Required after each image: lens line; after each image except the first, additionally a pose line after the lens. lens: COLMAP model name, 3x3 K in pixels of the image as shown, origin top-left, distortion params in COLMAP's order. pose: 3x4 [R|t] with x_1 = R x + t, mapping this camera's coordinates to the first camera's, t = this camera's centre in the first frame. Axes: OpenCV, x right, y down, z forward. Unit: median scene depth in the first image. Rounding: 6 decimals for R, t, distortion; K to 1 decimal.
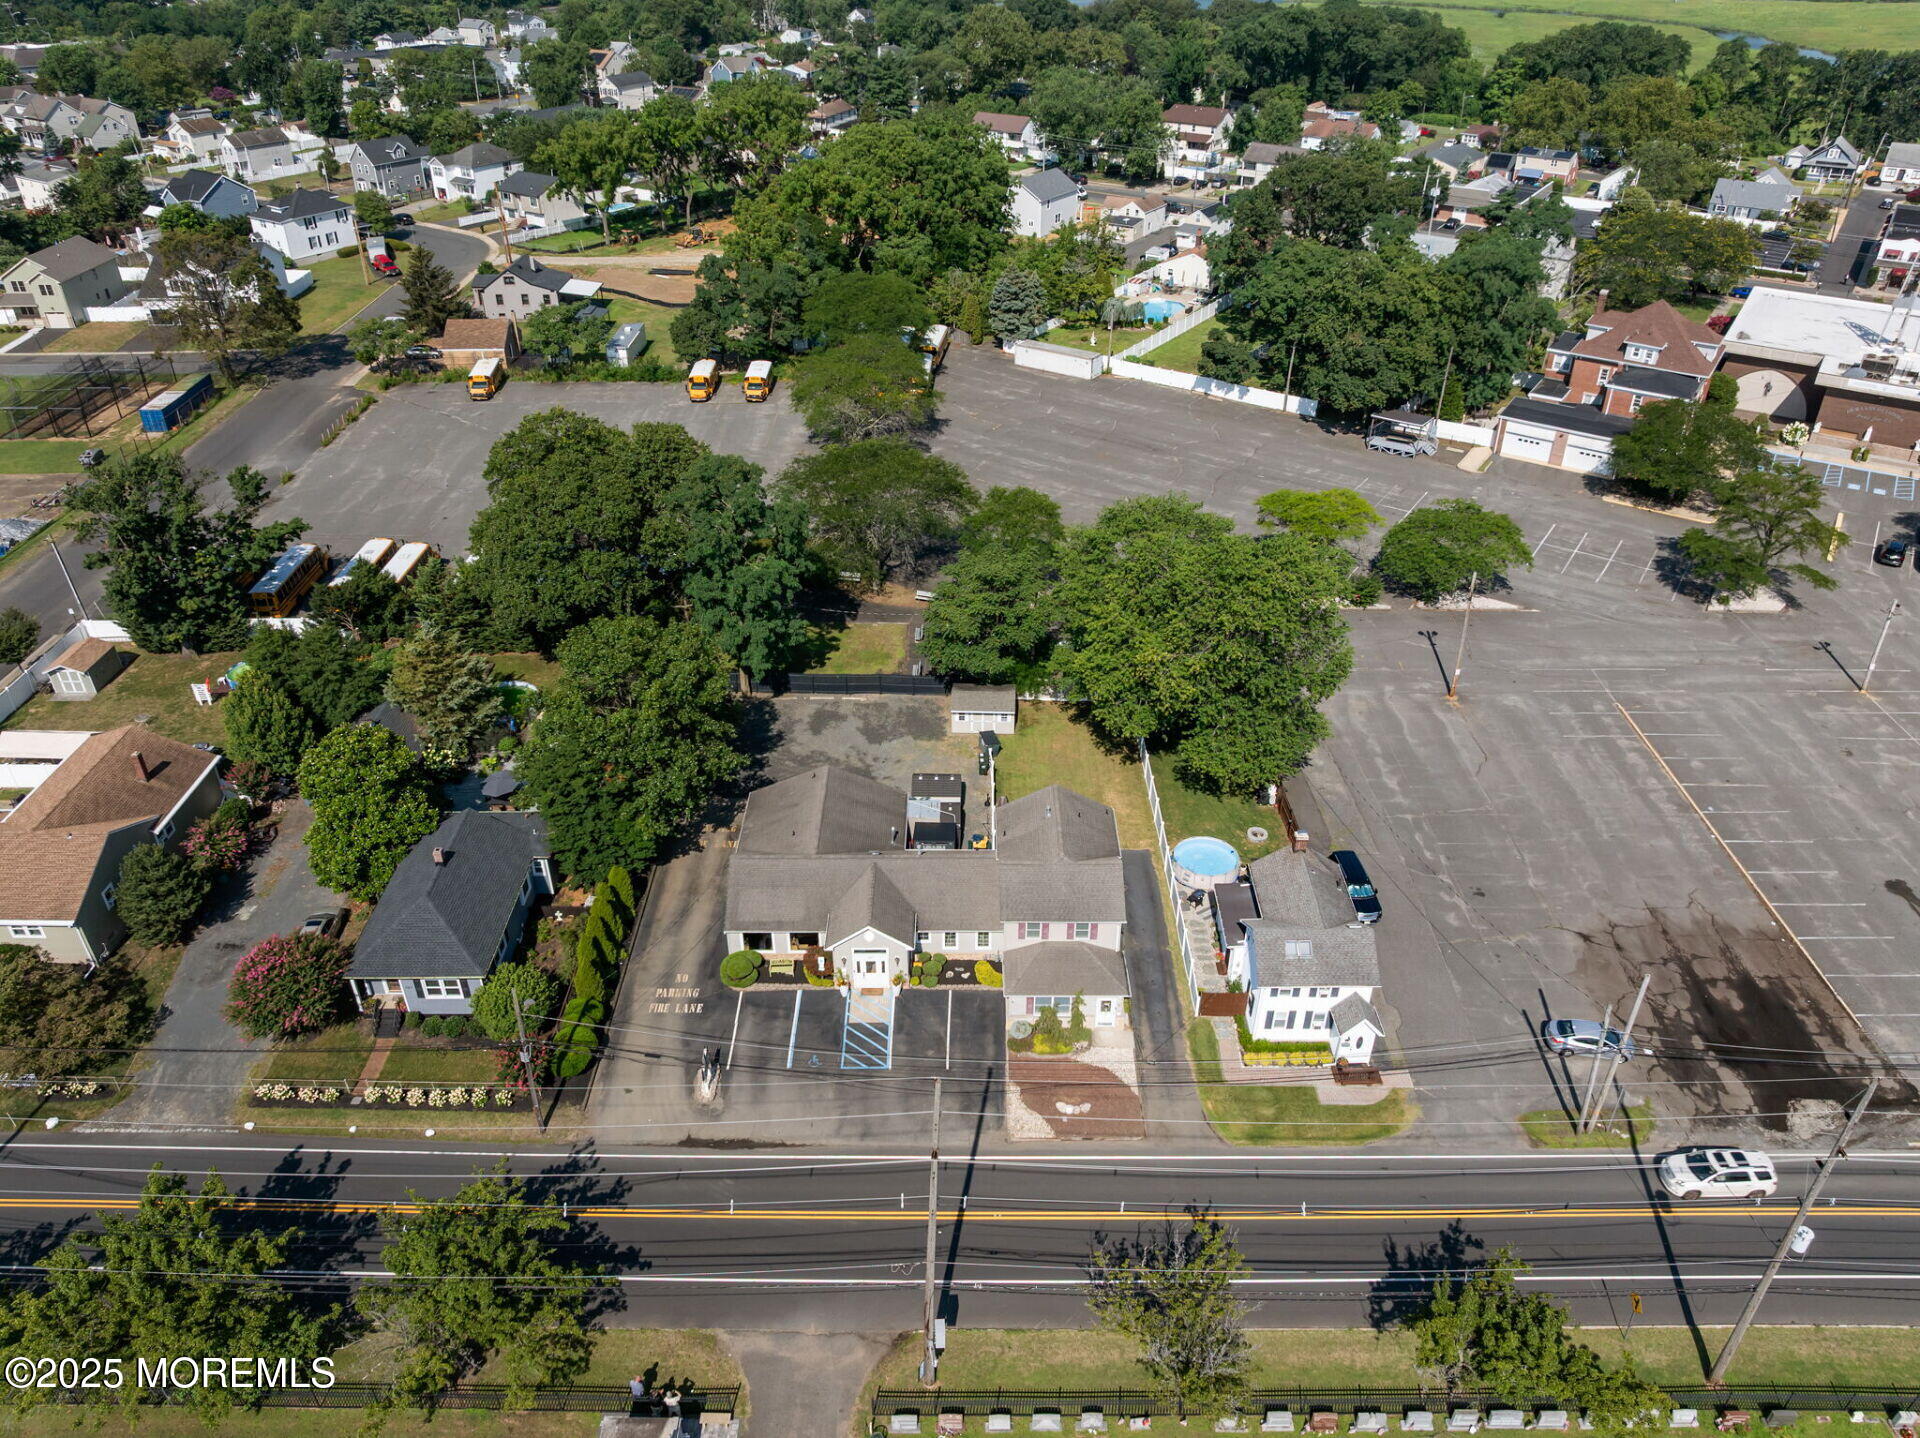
lens RADIAL K [[1353.7, 0, 960.0], [0, 1353.7, 719.0], [0, 0, 1]] dist [-0.022051, -0.042101]
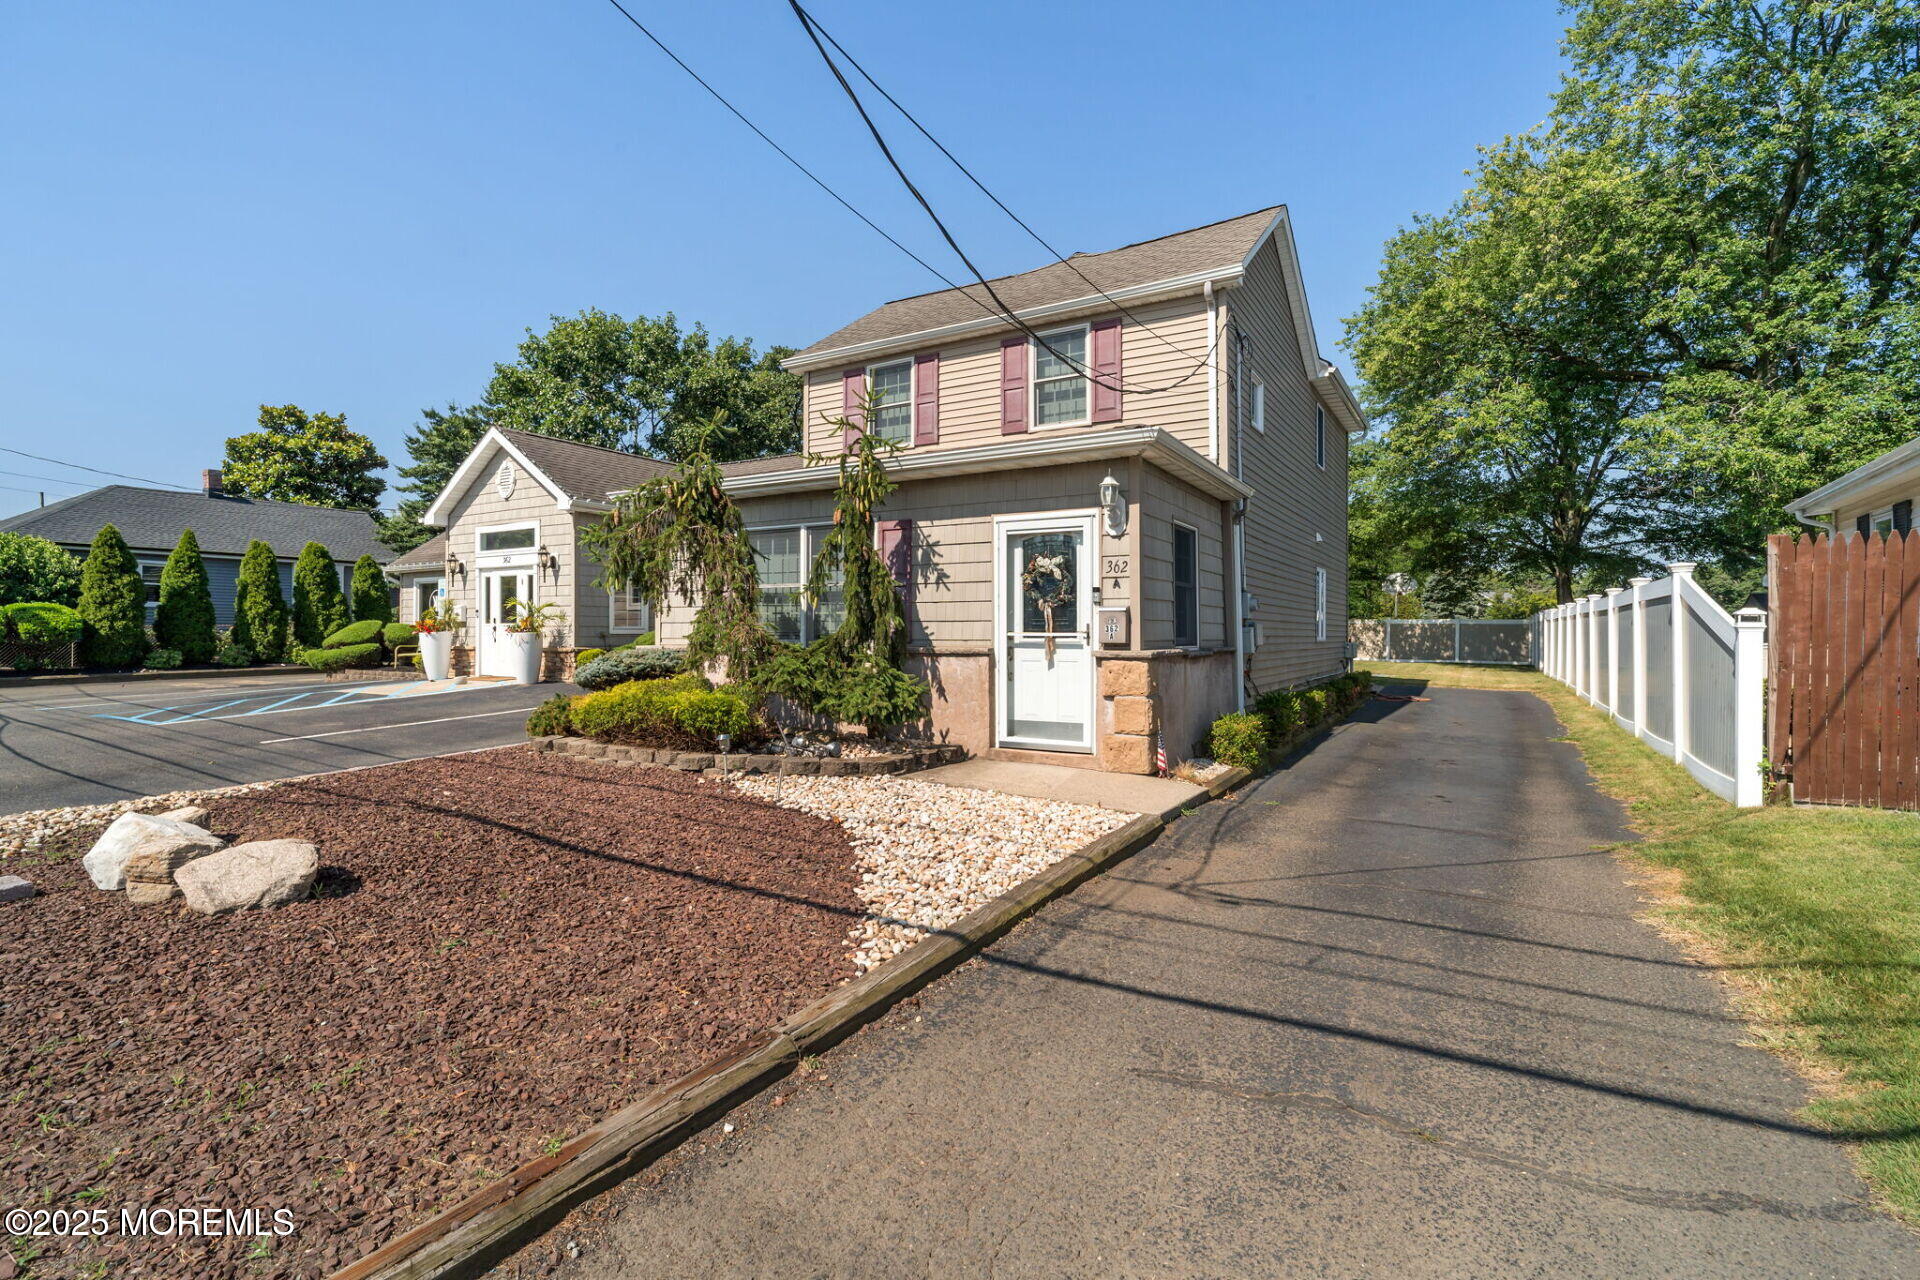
lens RADIAL K [[885.8, 0, 960.0], [0, 885.8, 640.0], [0, 0, 1]] dist [-0.000810, -0.000020]
pose [[0.857478, -0.003434, -0.514509, 0.154651], [-0.275953, 0.840920, -0.465514, 0.270387], [0.434260, 0.541148, 0.720123, 0.902552]]
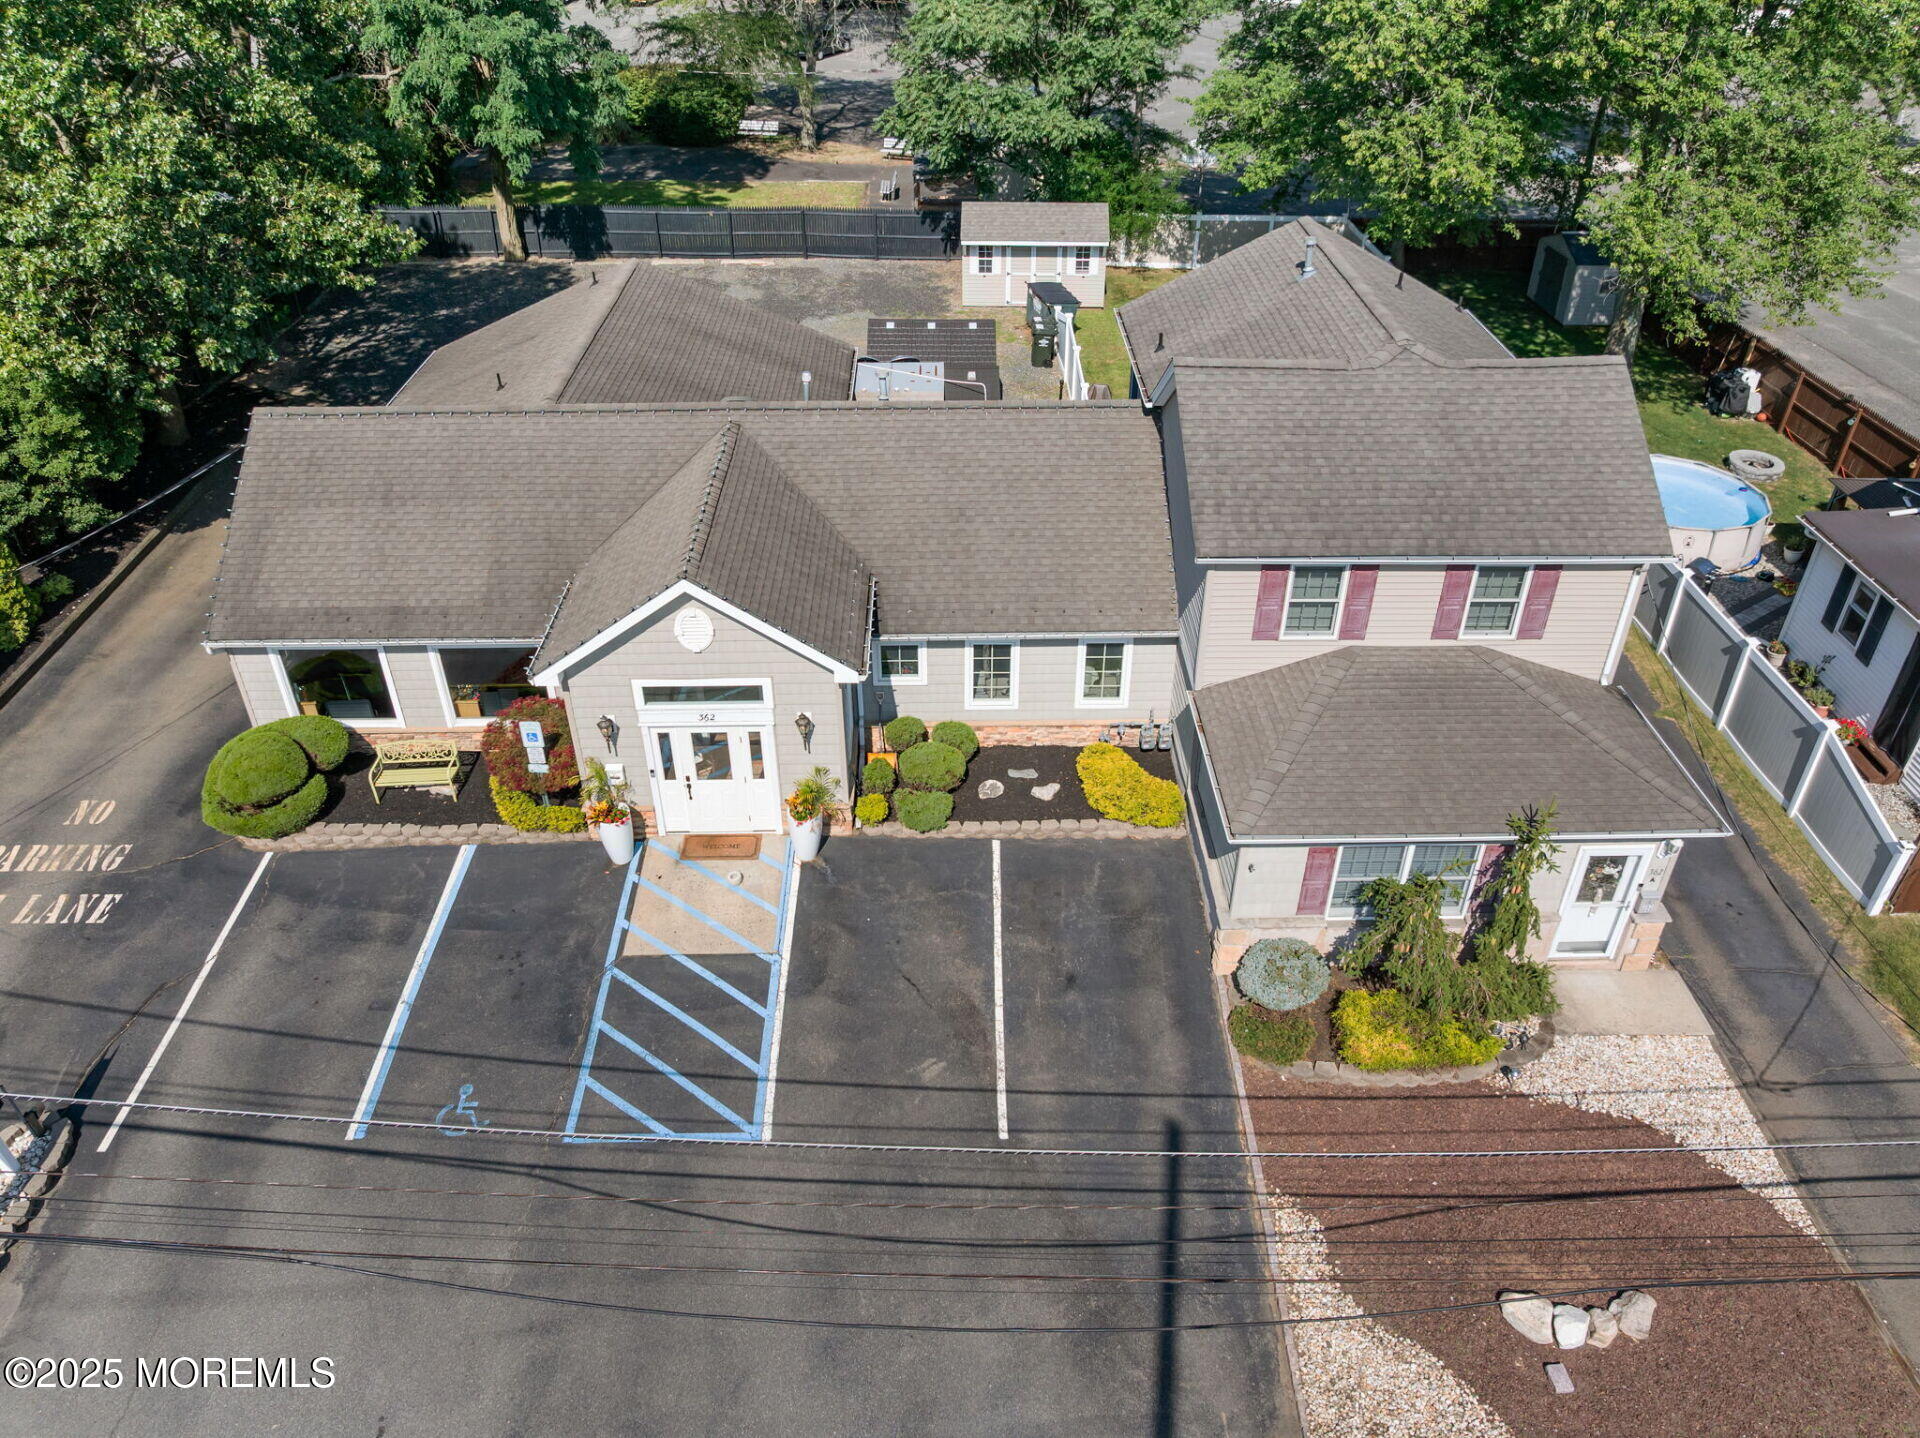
lens RADIAL K [[1353.7, 0, 960.0], [0, 1353.7, 719.0], [0, 0, 1]] dist [-0.022051, -0.042101]
pose [[0.999848, -0.009138, 0.014881, -0.019280], [0.008513, 0.999101, 0.041534, 0.167127], [-0.015247, -0.041401, 0.999026, 0.733233]]
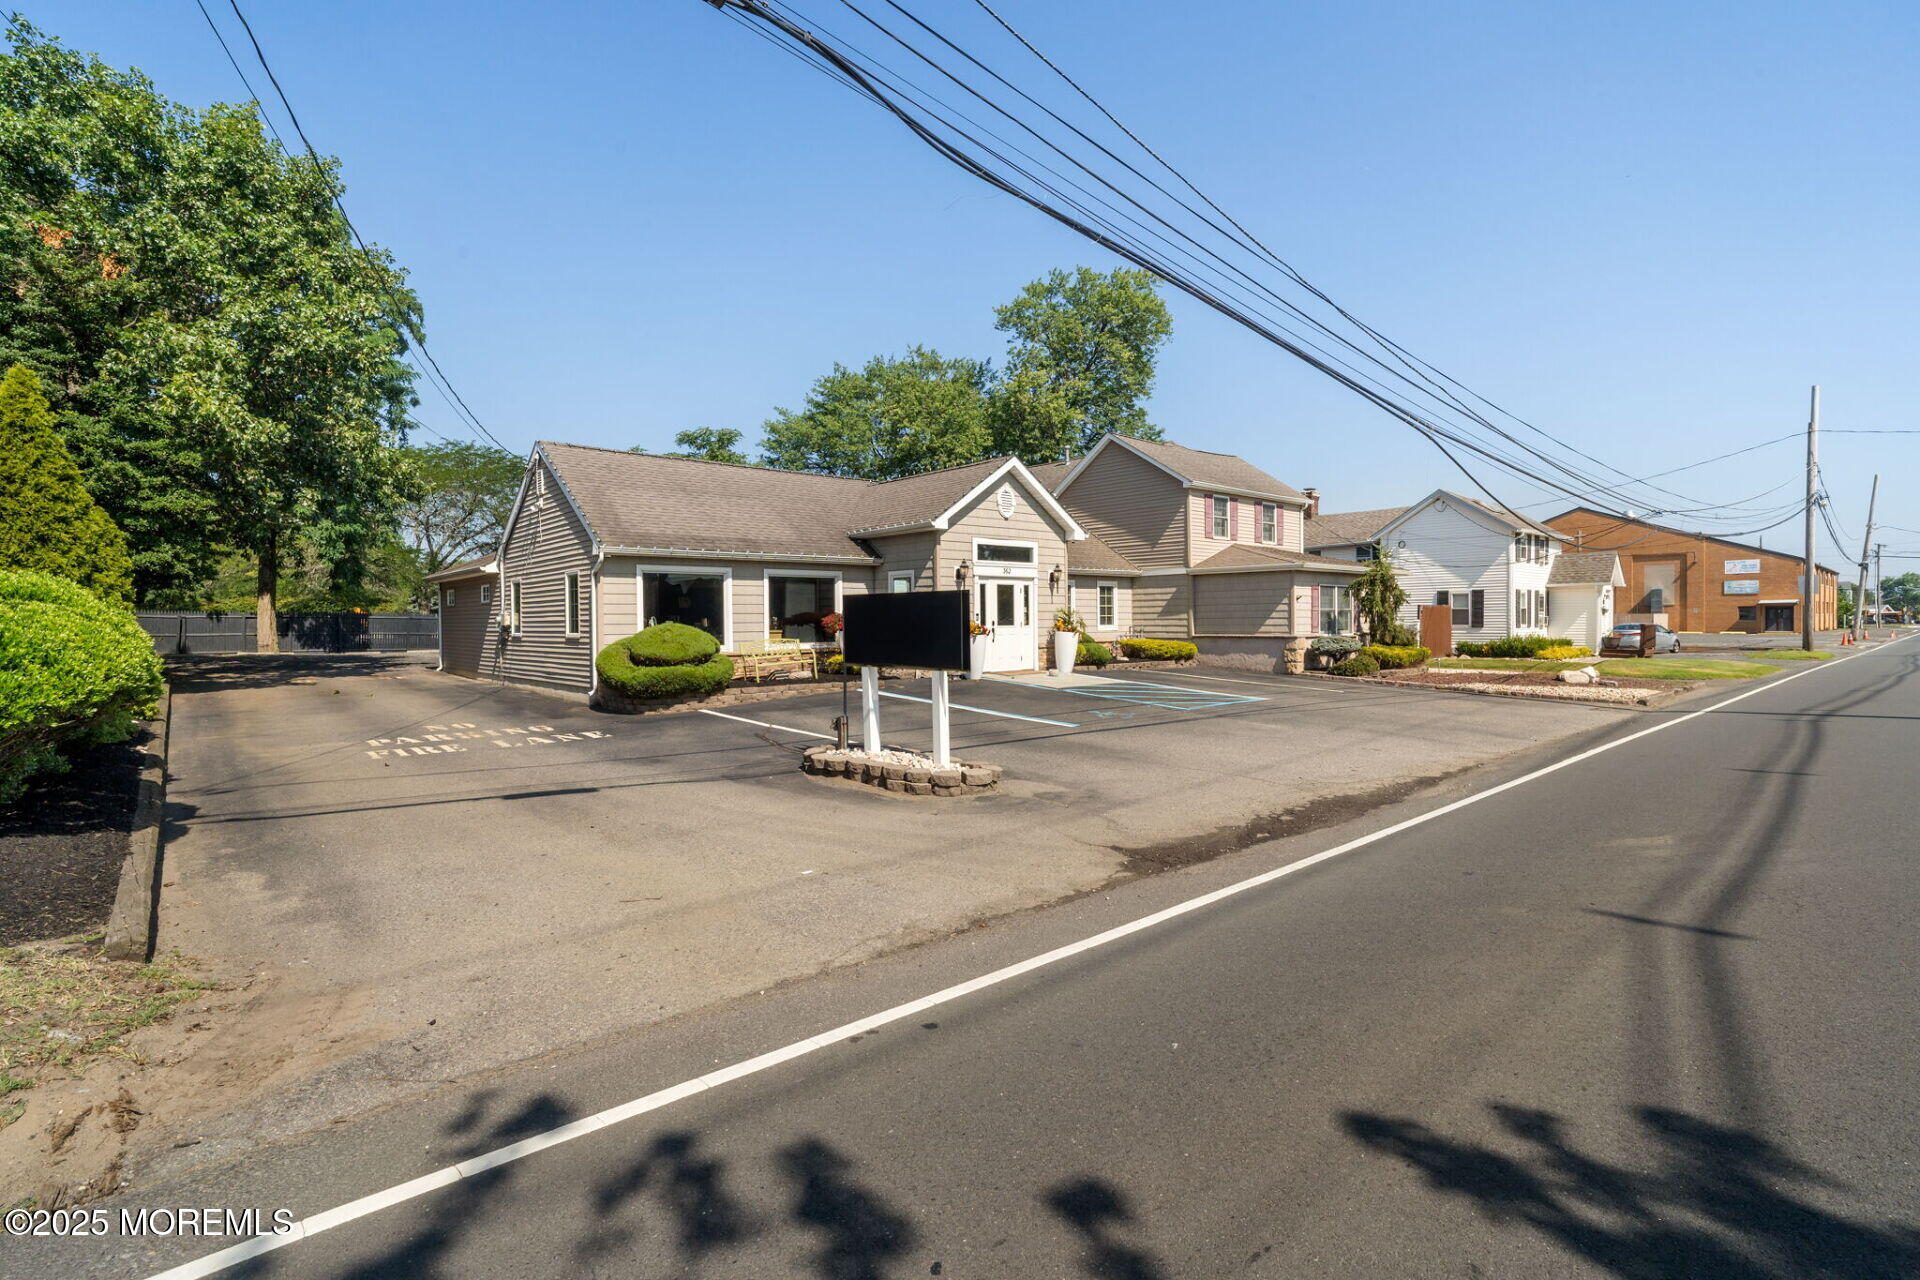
lens RADIAL K [[885.8, 0, 960.0], [0, 885.8, 640.0], [0, 0, 1]] dist [-0.000810, -0.000020]
pose [[0.750593, -0.023644, 0.660342, -0.252618], [0.361288, 0.851431, -0.380180, 0.290954], [-0.553247, 0.523934, 0.647620, 0.853391]]
